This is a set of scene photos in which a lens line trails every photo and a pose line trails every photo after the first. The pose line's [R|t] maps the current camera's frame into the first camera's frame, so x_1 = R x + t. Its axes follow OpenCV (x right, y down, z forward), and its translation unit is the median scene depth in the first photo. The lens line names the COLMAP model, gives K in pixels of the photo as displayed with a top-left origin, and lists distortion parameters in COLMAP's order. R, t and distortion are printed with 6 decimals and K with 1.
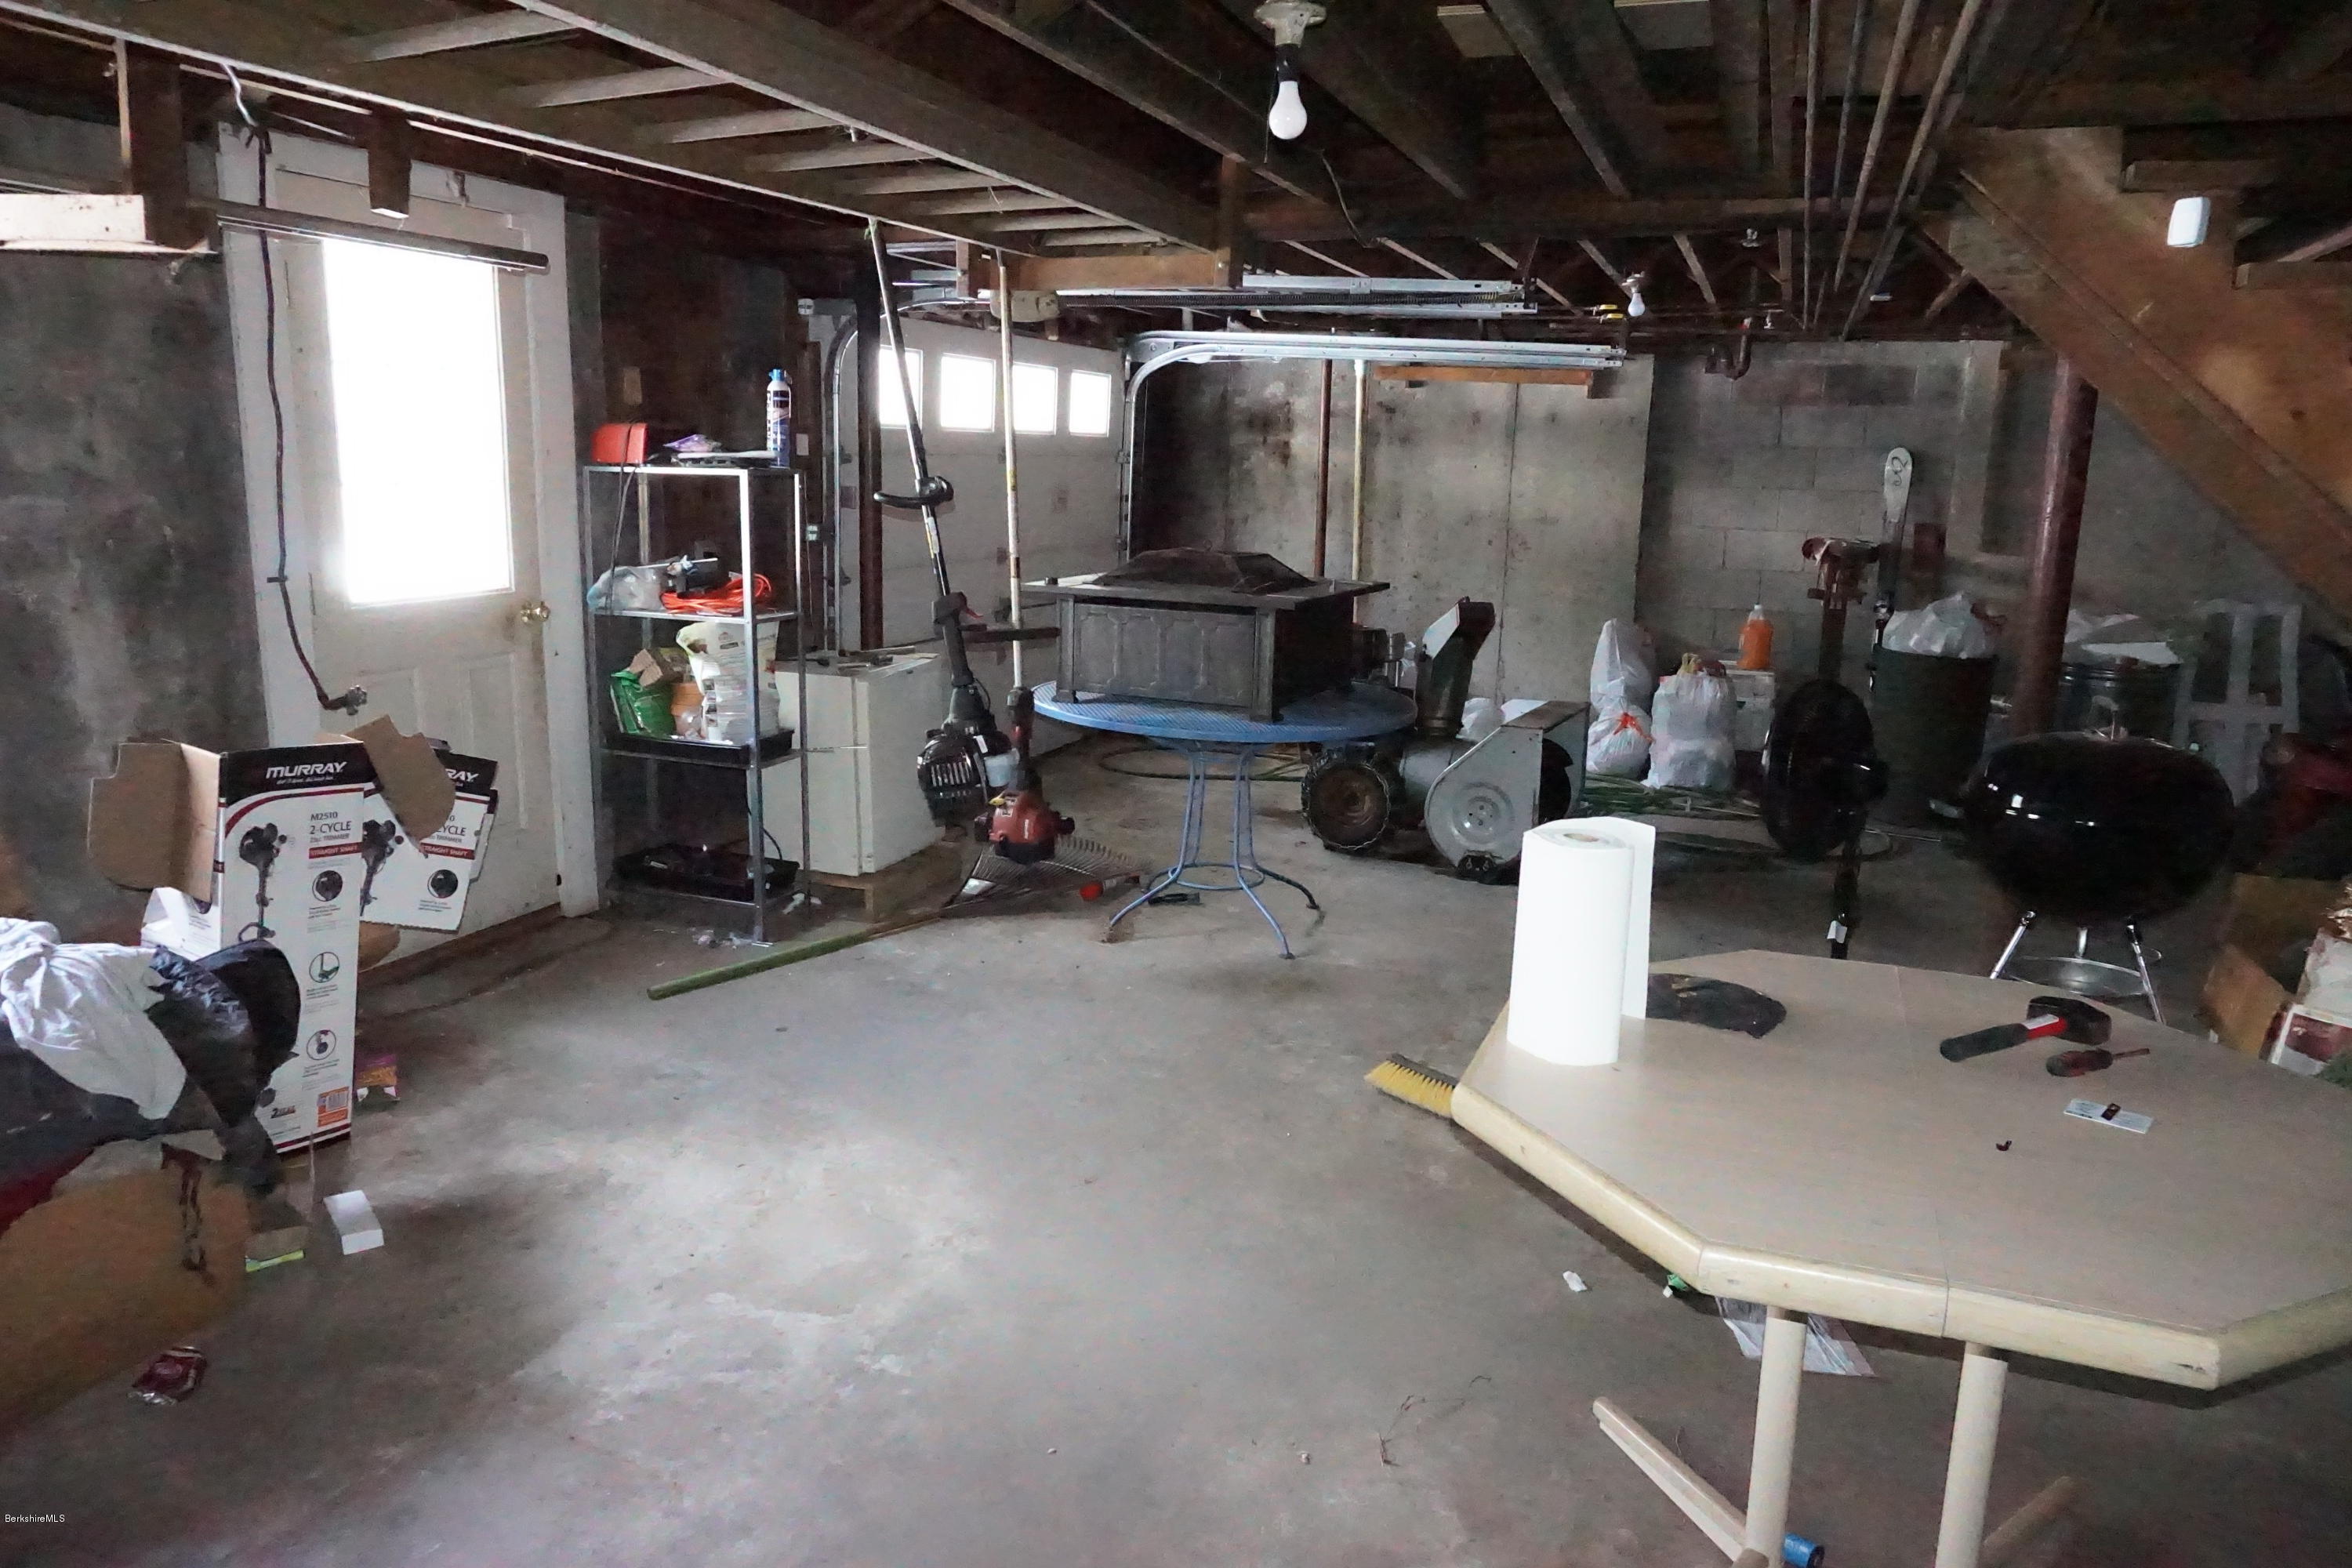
lens RADIAL K [[1611.9, 0, 1176.0], [0, 1611.9, 784.0], [0, 0, 1]] dist [-0.018900, 0.004095]
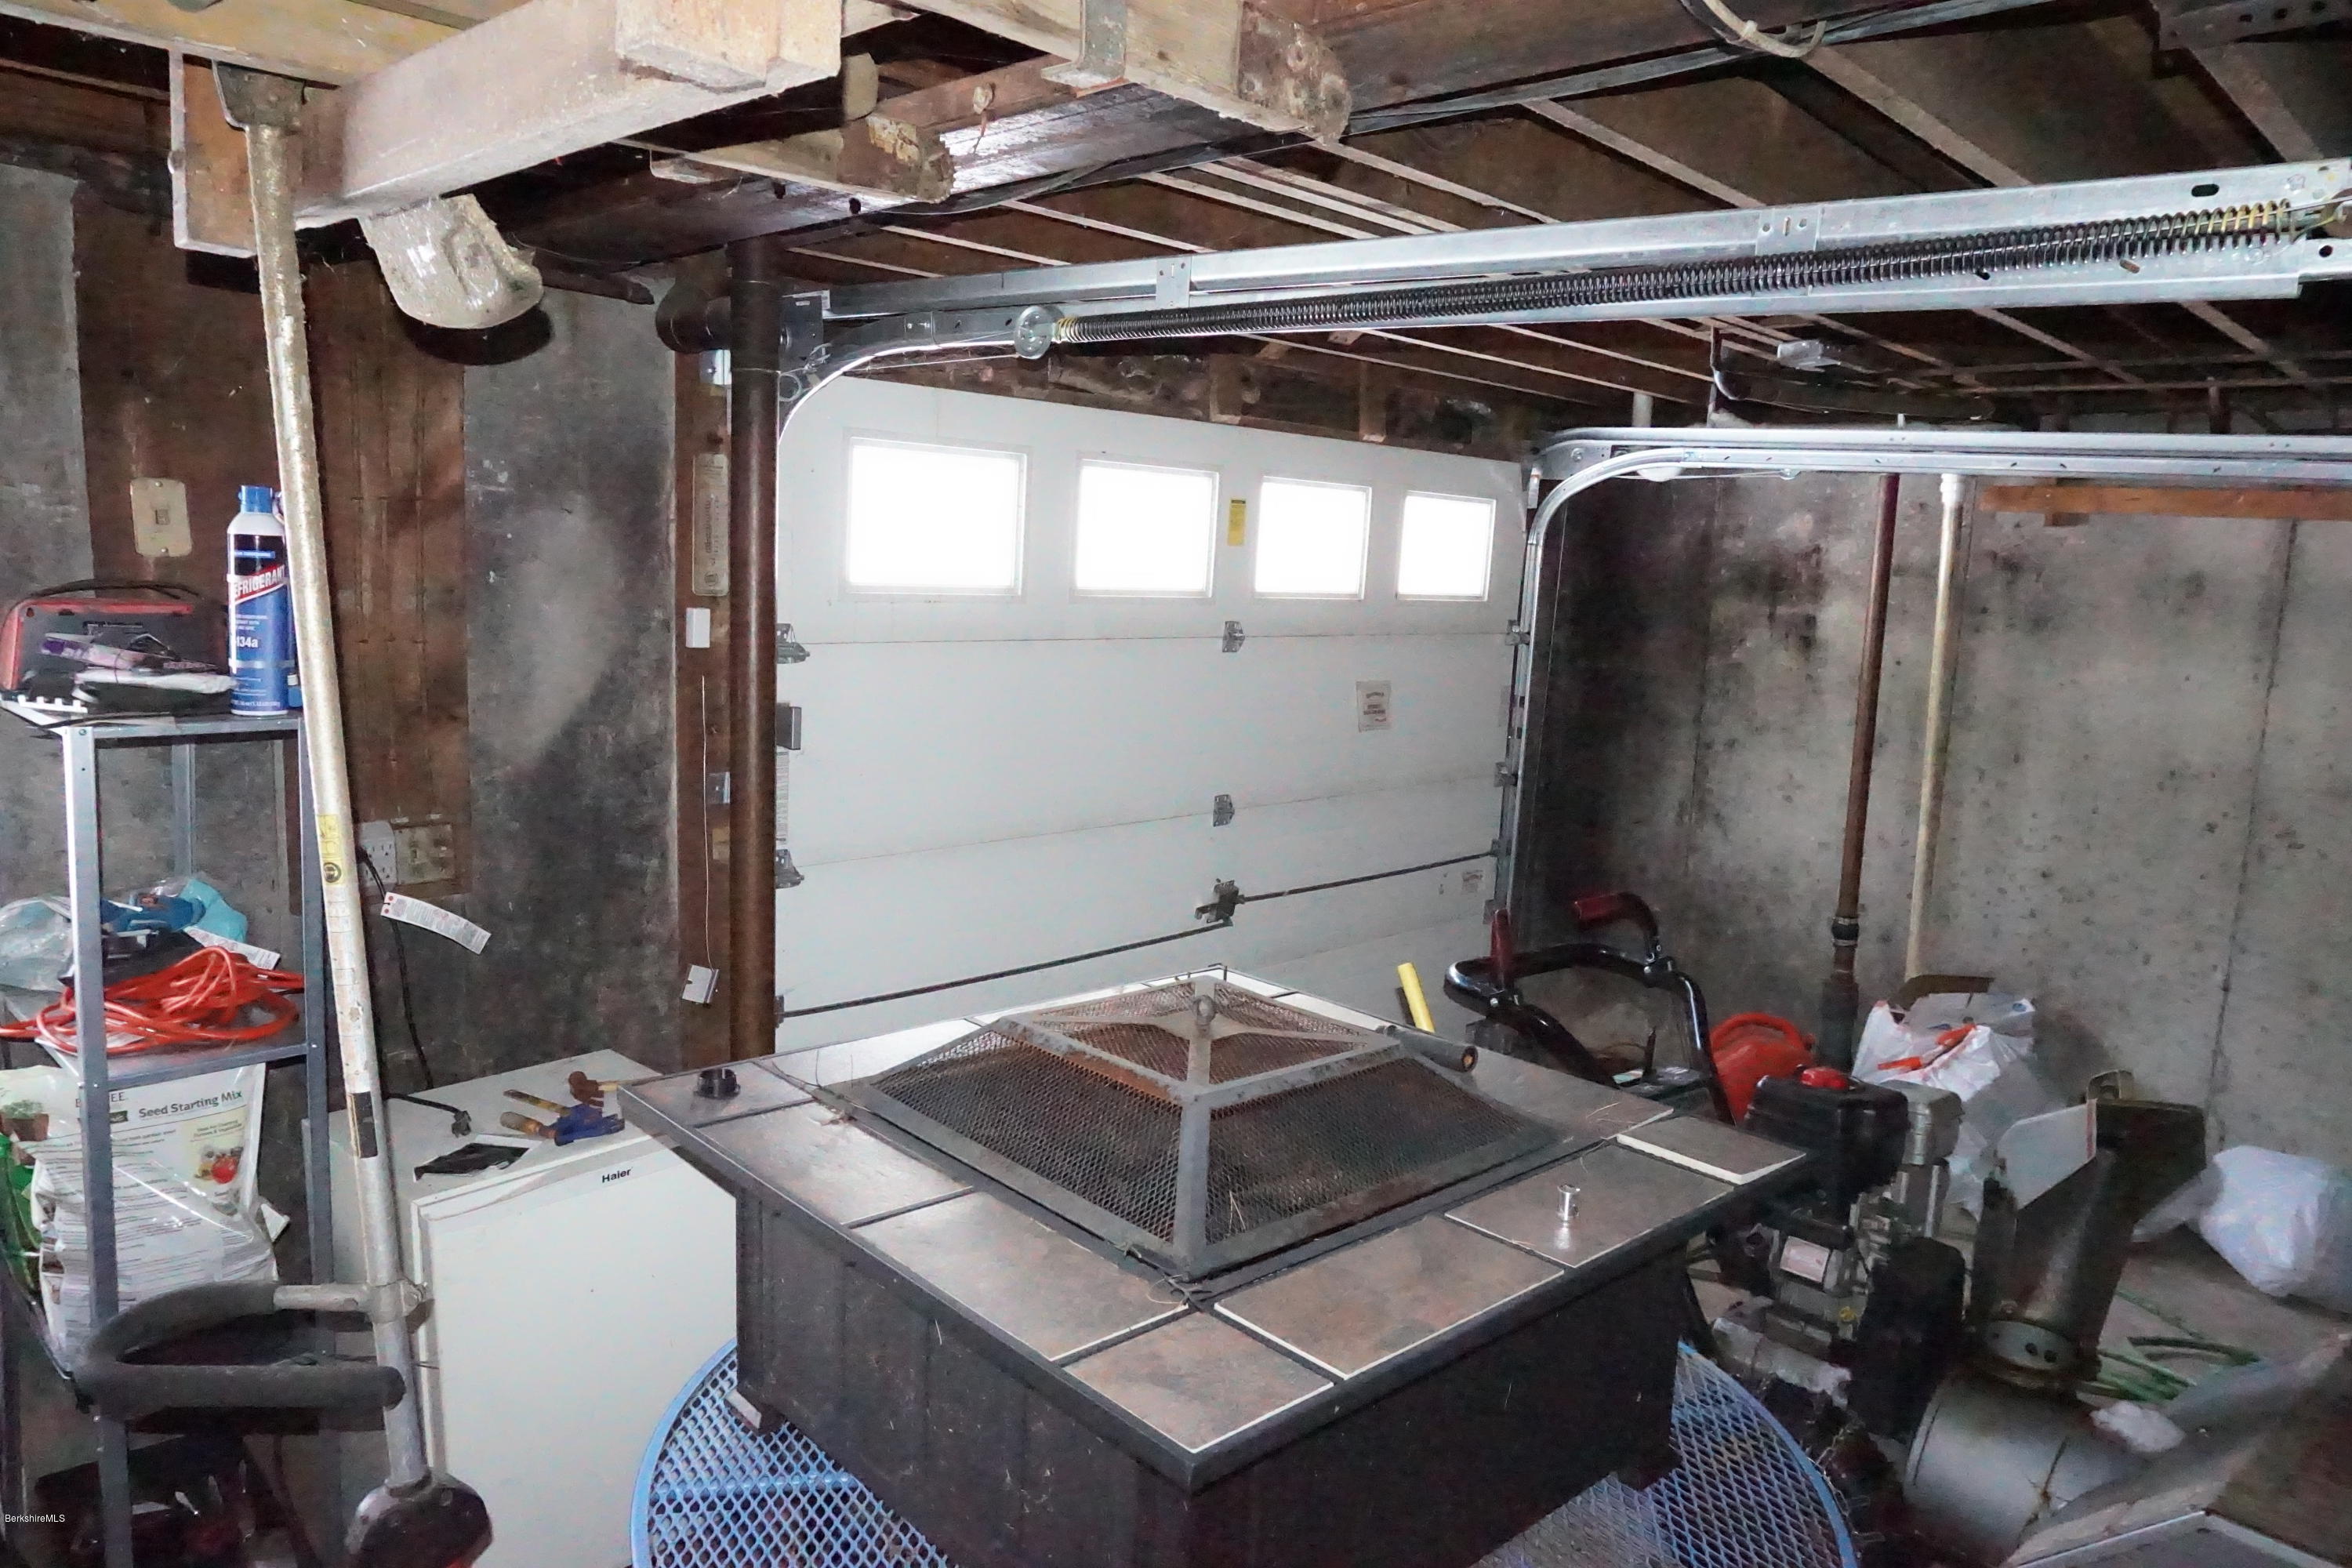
lens RADIAL K [[1611.9, 0, 1176.0], [0, 1611.9, 784.0], [0, 0, 1]] dist [-0.018900, 0.004095]
pose [[0.925072, 0.068900, -0.373490, 0.079326], [-0.096082, 0.993873, -0.054634, -0.103212], [0.367437, 0.086426, 0.926024, 0.404372]]
